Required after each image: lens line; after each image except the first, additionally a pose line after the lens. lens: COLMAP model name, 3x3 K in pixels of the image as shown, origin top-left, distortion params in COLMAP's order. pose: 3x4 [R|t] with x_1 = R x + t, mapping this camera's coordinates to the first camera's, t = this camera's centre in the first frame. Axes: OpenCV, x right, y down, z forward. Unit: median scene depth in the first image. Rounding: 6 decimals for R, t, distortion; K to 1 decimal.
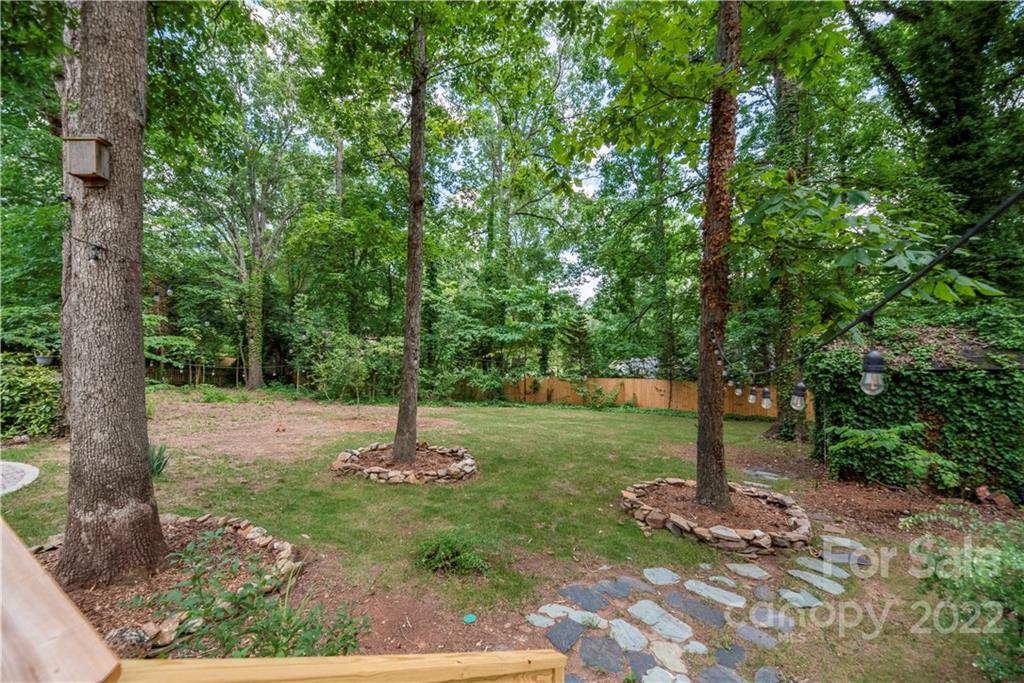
lens RADIAL K [[423.2, 0, 495.9], [0, 423.2, 342.0], [0, 0, 1]] dist [0.001304, -0.005088]
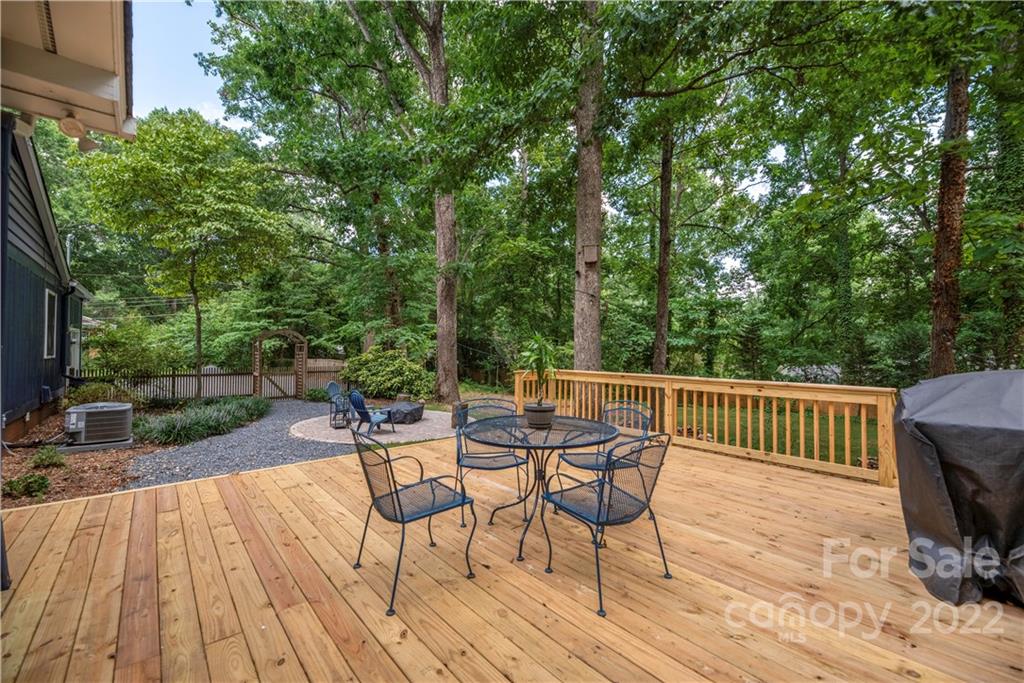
lens RADIAL K [[423.2, 0, 495.9], [0, 423.2, 342.0], [0, 0, 1]] dist [0.001304, -0.005088]
pose [[0.960080, 0.004025, -0.279698, -0.100404], [-0.007843, 0.999891, -0.012529, 0.004368], [0.279617, 0.014223, 0.960006, -0.140312]]
